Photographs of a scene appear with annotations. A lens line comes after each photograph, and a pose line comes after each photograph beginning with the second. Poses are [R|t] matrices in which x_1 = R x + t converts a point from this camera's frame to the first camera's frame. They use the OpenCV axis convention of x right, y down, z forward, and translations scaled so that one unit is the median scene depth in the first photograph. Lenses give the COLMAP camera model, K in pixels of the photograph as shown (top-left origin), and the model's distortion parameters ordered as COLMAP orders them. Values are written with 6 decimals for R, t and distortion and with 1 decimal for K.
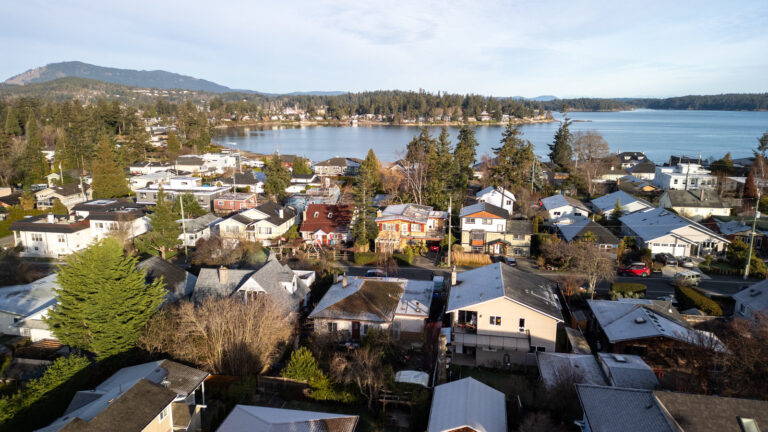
lens RADIAL K [[513.5, 0, 382.4], [0, 513.5, 212.1], [0, 0, 1]] dist [0.082268, -0.070326]
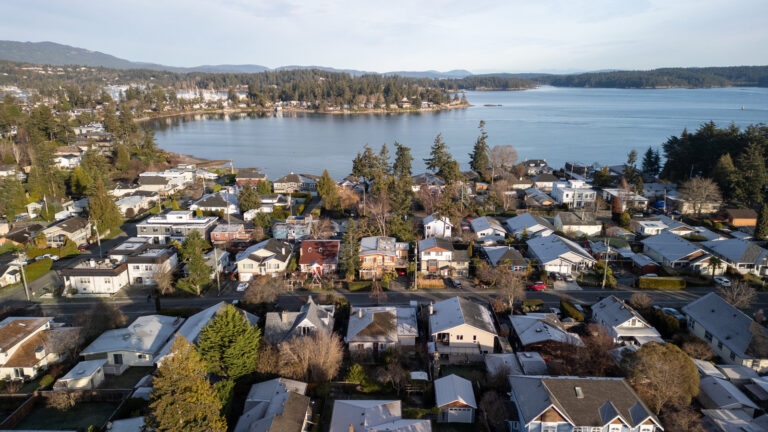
lens RADIAL K [[513.5, 0, 382.4], [0, 513.5, 212.1], [0, 0, 1]] dist [0.082268, -0.070326]
pose [[0.987665, -0.037422, 0.152046, -0.148413], [0.030443, 0.998385, 0.047971, -0.156204], [-0.153596, -0.042751, 0.987209, -0.336161]]
